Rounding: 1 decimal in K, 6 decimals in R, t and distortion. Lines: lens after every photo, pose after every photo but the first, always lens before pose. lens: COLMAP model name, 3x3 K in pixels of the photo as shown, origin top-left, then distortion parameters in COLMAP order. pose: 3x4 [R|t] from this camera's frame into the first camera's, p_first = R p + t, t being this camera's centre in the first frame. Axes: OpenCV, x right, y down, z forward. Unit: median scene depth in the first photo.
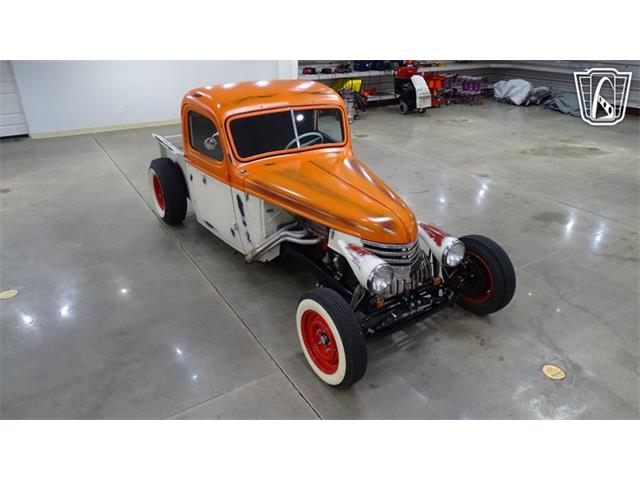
lens RADIAL K [[456.1, 0, 321.3], [0, 456.1, 244.5], [0, 0, 1]] dist [-0.010032, 0.010481]
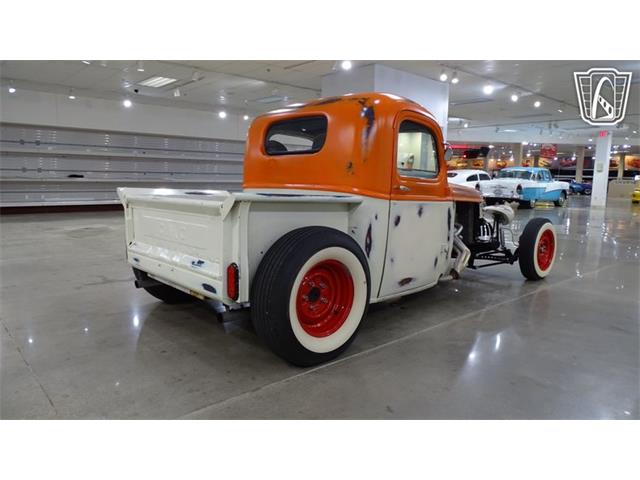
lens RADIAL K [[456.1, 0, 320.8], [0, 456.1, 238.7], [0, 0, 1]] dist [-0.010032, 0.010481]
pose [[-0.150872, -0.136755, 0.979048, -1.049159], [0.427314, 0.884056, 0.189336, -0.336888], [-0.891426, 0.446926, -0.074942, 1.314613]]
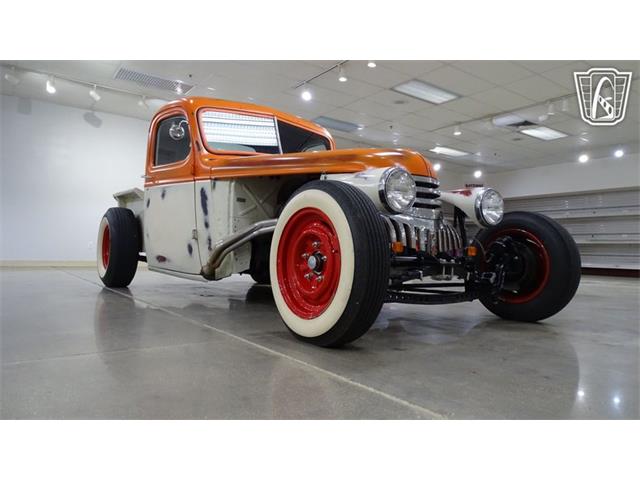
lens RADIAL K [[456.1, 0, 321.3], [0, 456.1, 242.4], [0, 0, 1]] dist [-0.010032, 0.010481]
pose [[0.998723, 0.021695, 0.045636, -0.009513], [0.002320, 0.882500, -0.470307, 0.345191], [-0.050477, 0.469812, 0.881322, 0.328496]]
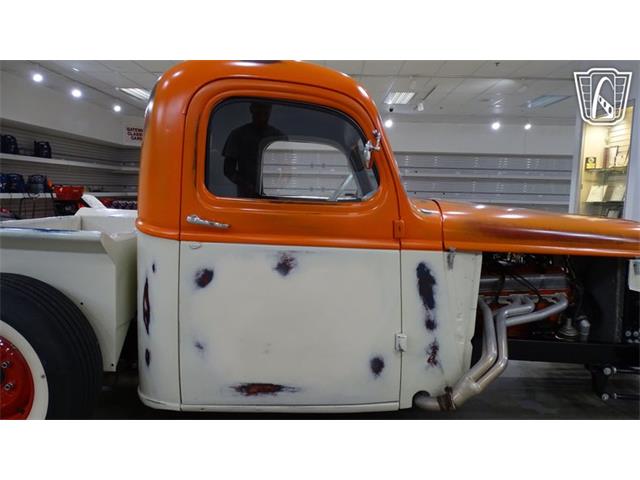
lens RADIAL K [[456.1, 0, 324.1], [0, 456.1, 240.5], [0, 0, 1]] dist [-0.010032, 0.010481]
pose [[0.560853, -0.082216, 0.823823, -0.606199], [0.354246, 0.923200, -0.149035, -0.095613], [-0.748300, 0.375423, 0.546904, 0.804272]]
